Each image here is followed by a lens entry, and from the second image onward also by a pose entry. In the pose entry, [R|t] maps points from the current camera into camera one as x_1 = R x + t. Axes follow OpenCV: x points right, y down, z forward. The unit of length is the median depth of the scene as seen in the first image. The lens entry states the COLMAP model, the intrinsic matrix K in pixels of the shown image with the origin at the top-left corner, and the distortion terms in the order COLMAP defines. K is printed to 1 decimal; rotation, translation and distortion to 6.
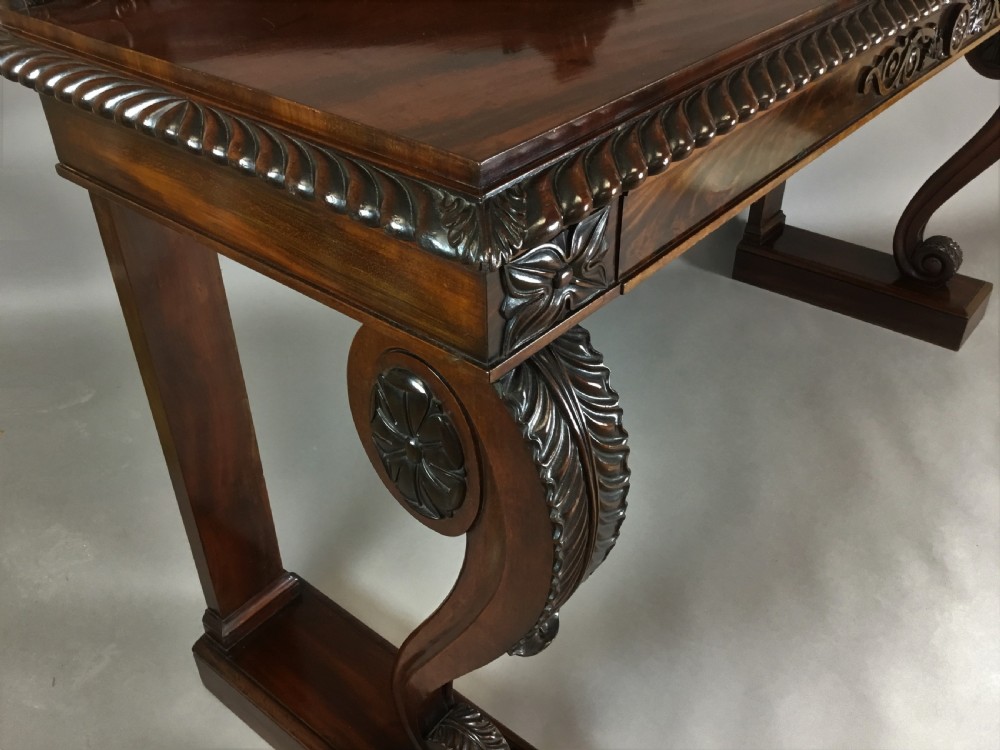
lens RADIAL K [[914.0, 0, 500.0], [0, 914.0, 375.0], [0, 0, 1]] dist [0.115809, -0.246075]
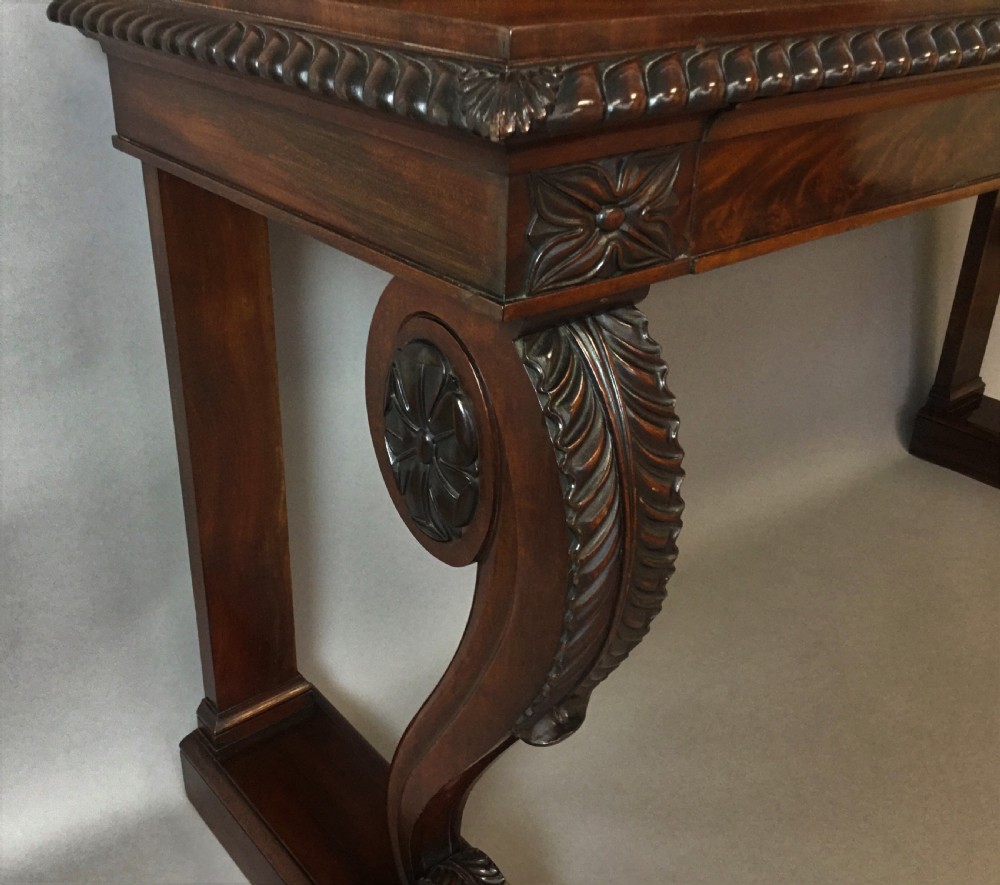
lens RADIAL K [[1078.0, 0, 477.3], [0, 1078.0, 442.9], [0, 0, 1]] dist [0.019122, 0.011423]
pose [[0.979067, 0.120794, -0.163821, 0.105595], [-0.142488, 0.981504, -0.127856, 0.186121], [0.145346, 0.148522, 0.978170, 0.047825]]
